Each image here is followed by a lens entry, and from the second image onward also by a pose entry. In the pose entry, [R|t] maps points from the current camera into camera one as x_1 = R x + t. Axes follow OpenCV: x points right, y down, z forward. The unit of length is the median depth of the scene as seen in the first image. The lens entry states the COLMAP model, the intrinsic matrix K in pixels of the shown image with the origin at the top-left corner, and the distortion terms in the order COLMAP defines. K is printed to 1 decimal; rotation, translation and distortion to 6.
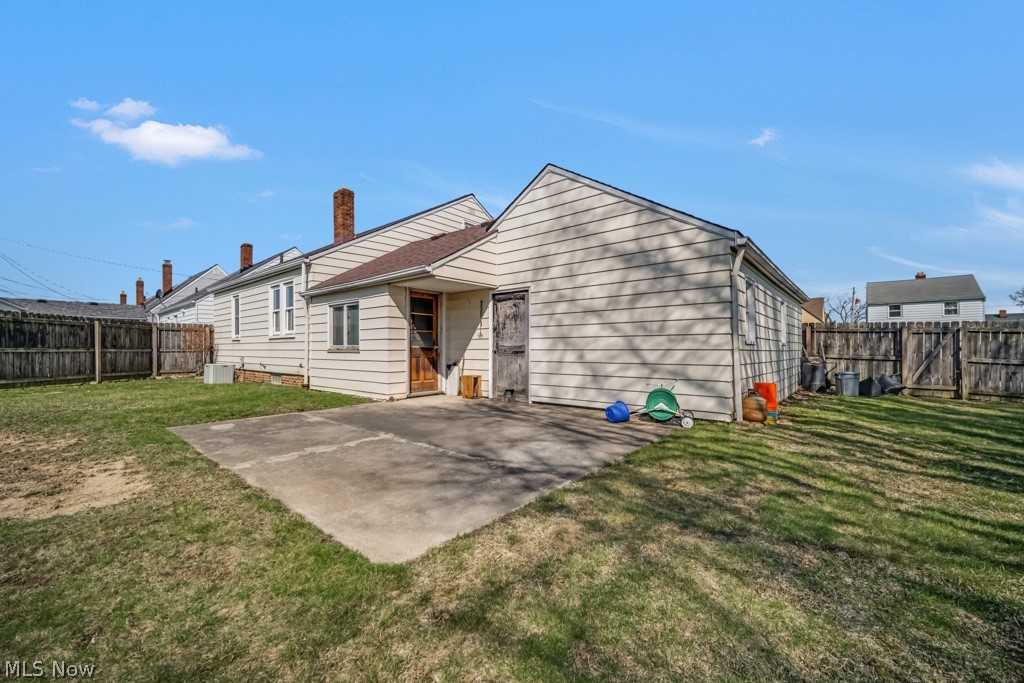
lens RADIAL K [[409.4, 0, 509.3], [0, 409.4, 345.5], [0, 0, 1]] dist [0.016127, 0.000187]
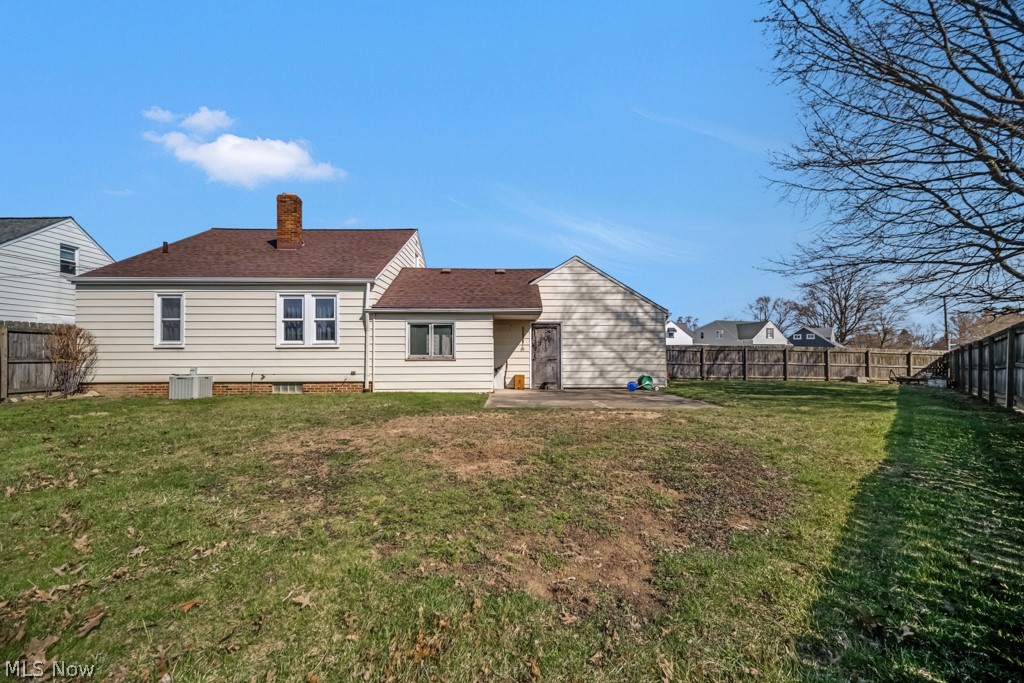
lens RADIAL K [[409.4, 0, 516.7], [0, 409.4, 346.5], [0, 0, 1]] dist [0.016127, 0.000187]
pose [[0.744749, 0.017869, 0.667105, -1.273390], [-0.006133, 0.999783, -0.019932, -0.004424], [-0.667316, 0.010753, 0.744697, -0.175606]]
